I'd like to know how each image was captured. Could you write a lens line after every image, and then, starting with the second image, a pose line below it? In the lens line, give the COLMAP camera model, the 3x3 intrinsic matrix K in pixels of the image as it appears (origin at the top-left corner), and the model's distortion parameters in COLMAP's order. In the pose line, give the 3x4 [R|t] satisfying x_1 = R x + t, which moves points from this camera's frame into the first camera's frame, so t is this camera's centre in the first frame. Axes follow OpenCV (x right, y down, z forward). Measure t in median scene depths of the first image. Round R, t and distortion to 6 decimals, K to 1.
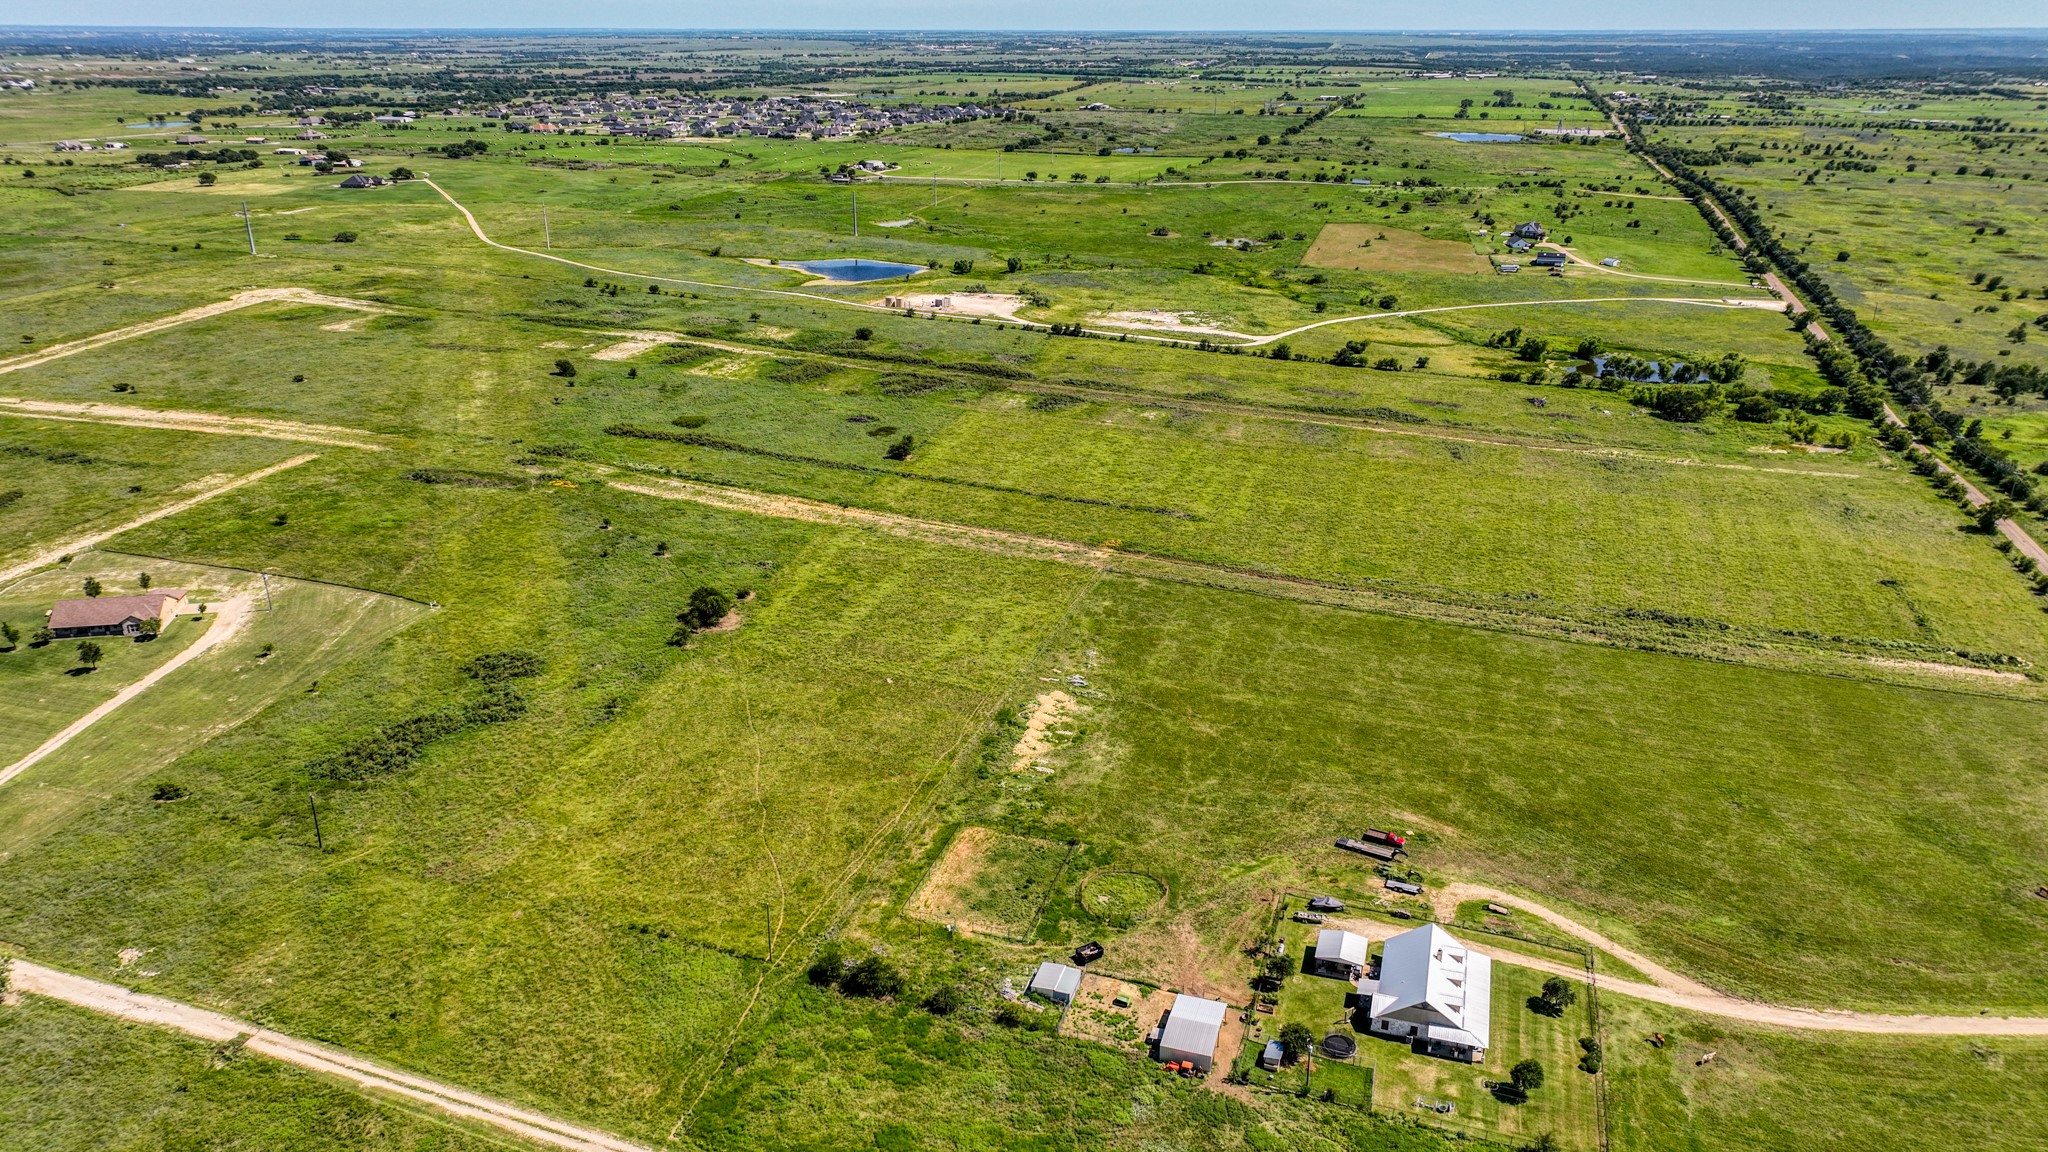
lens RADIAL K [[1433.0, 0, 1024.0], [0, 1433.0, 576.0], [0, 0, 1]] dist [-0.001494, 0.031246]
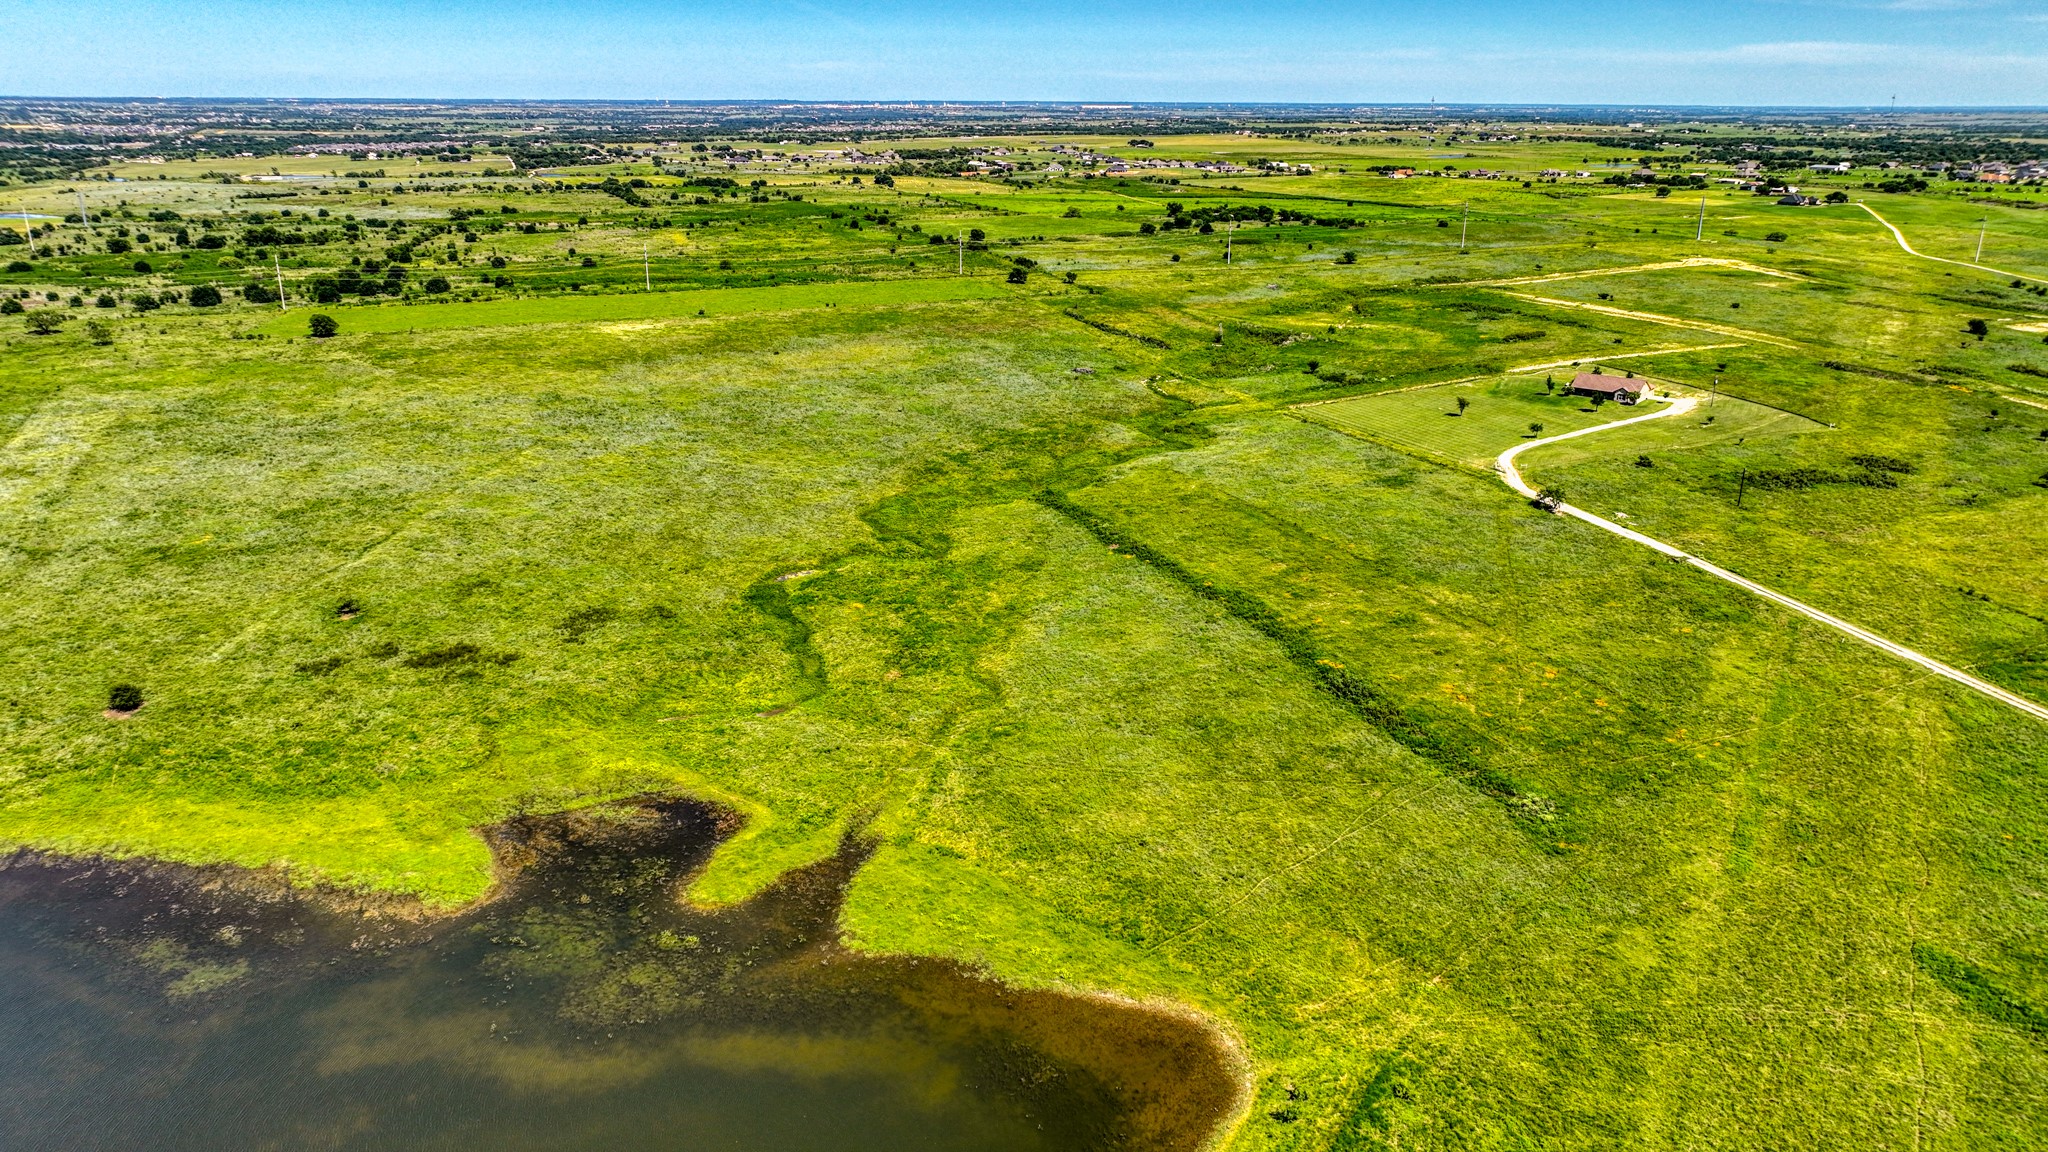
lens RADIAL K [[1433.0, 0, 1024.0], [0, 1433.0, 576.0], [0, 0, 1]] dist [-0.001494, 0.031246]
pose [[0.638765, 0.255009, -0.725913, 0.049794], [-0.290718, 0.953529, 0.079153, 0.123391], [0.712364, 0.160476, 0.683217, -0.190615]]
